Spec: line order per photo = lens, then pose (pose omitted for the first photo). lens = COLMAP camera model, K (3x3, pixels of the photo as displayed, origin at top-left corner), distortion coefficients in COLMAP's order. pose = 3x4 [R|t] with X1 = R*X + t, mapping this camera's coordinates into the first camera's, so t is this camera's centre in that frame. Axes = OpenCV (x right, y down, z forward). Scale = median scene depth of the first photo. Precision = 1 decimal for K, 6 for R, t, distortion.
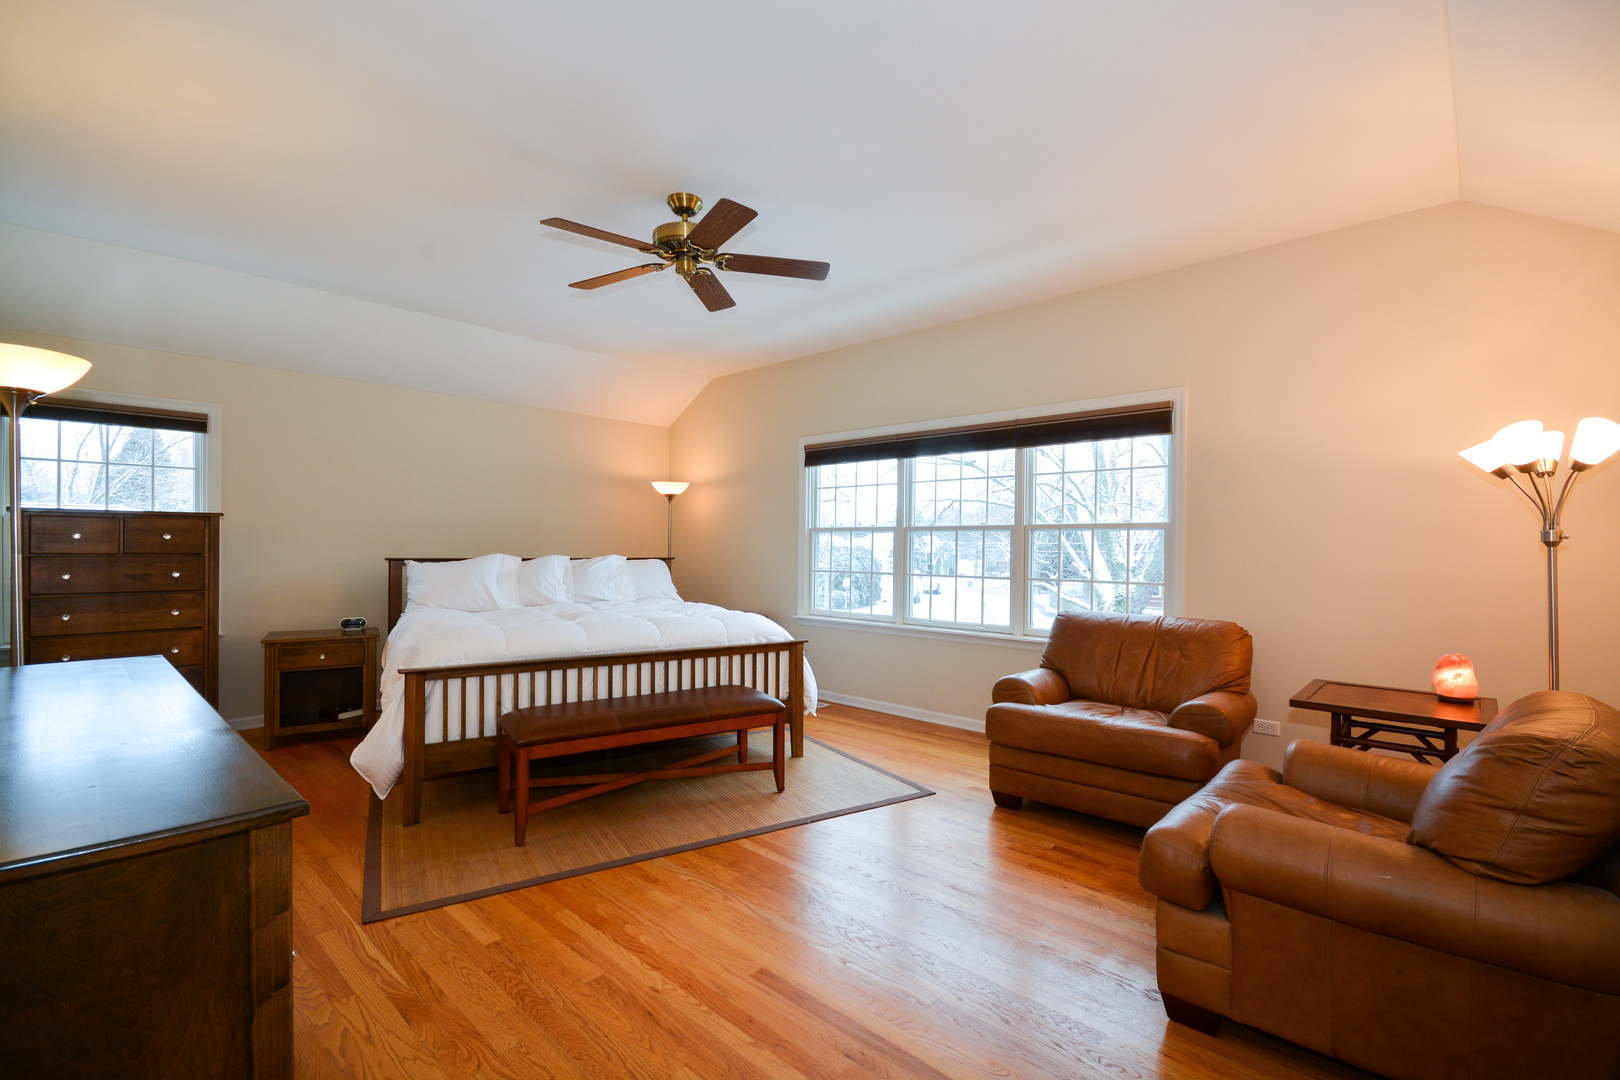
lens RADIAL K [[723.1, 0, 814.6], [0, 723.1, 539.3], [0, 0, 1]] dist [0.000296, -0.004450]
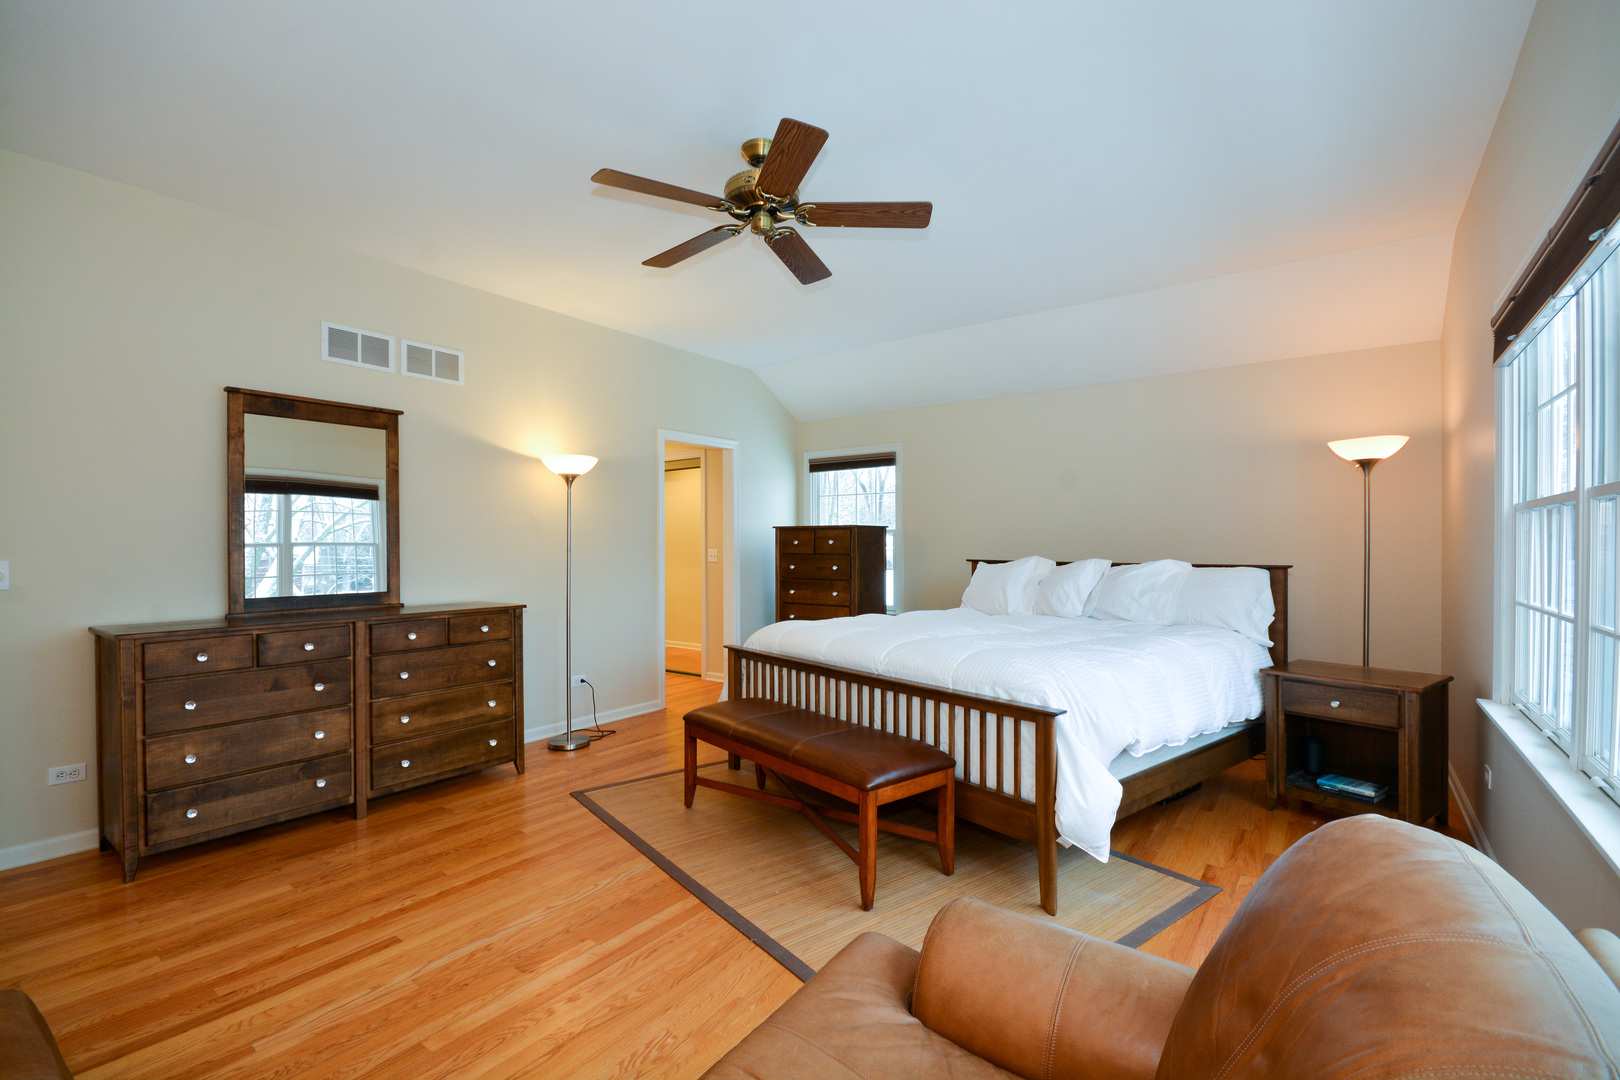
lens RADIAL K [[723.1, 0, 811.5], [0, 723.1, 546.1], [0, 0, 1]] dist [0.000296, -0.004450]
pose [[0.102564, -0.005439, -0.994712, 0.611195], [0.011644, 0.999923, -0.004267, 0.010654], [0.994658, -0.011145, 0.102619, 0.864725]]
